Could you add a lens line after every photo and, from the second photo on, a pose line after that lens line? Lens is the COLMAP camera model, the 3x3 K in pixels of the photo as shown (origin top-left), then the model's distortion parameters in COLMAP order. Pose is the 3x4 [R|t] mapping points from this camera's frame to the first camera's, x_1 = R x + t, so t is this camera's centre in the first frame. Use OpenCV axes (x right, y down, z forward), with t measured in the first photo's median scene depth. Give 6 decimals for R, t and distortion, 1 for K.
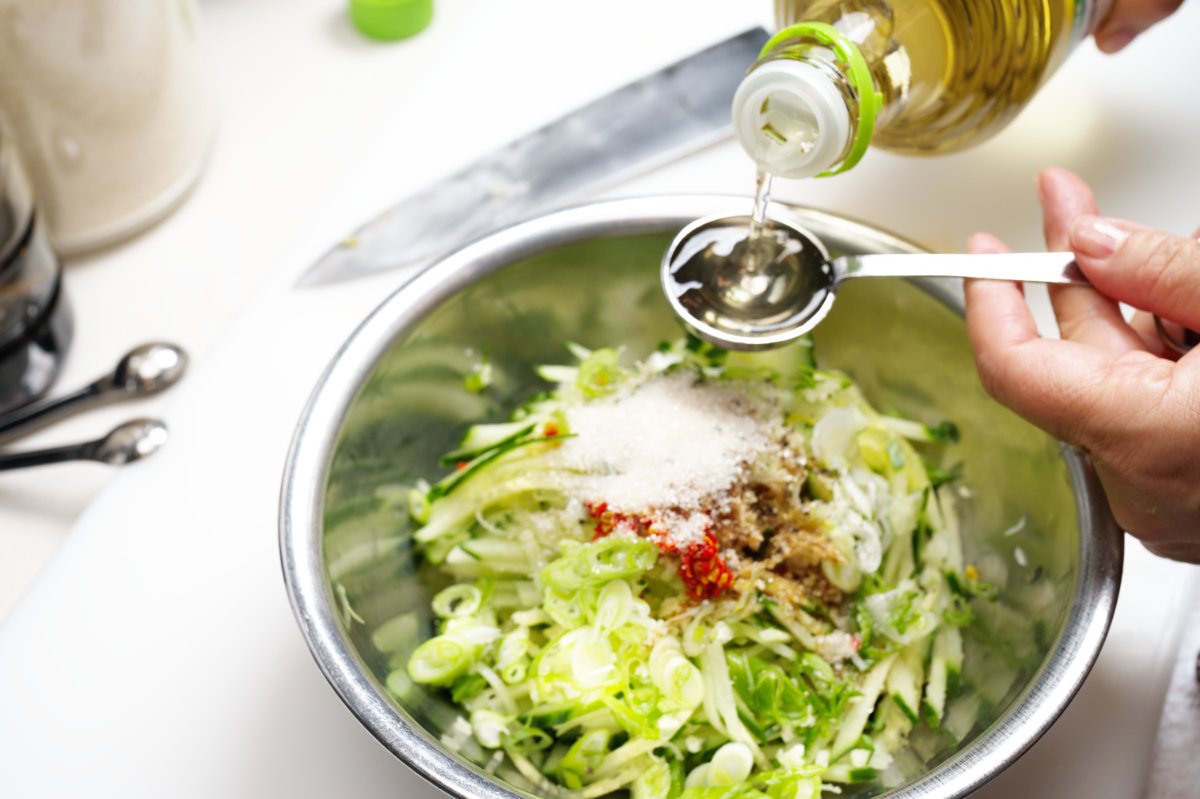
lens RADIAL K [[1642.9, 0, 600.0], [0, 1642.9, 399.5], [0, 0, 1]] dist [-0.145090, -0.047757]
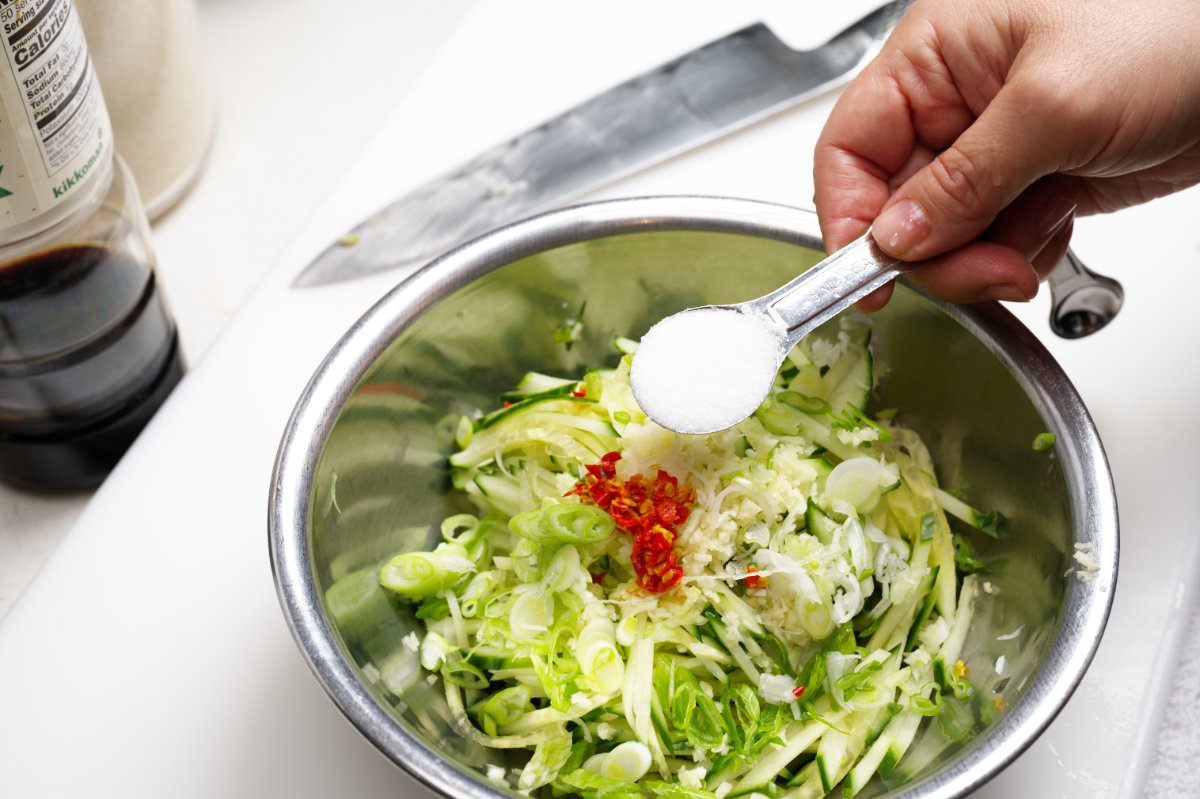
lens RADIAL K [[1642.9, 0, 600.0], [0, 1642.9, 399.5], [0, 0, 1]] dist [-0.145090, -0.047757]
pose [[0.924134, 0.288558, -0.250419, 0.243296], [-0.289897, 0.956511, 0.032366, -0.013802], [0.248868, 0.042685, 0.967596, 0.024989]]
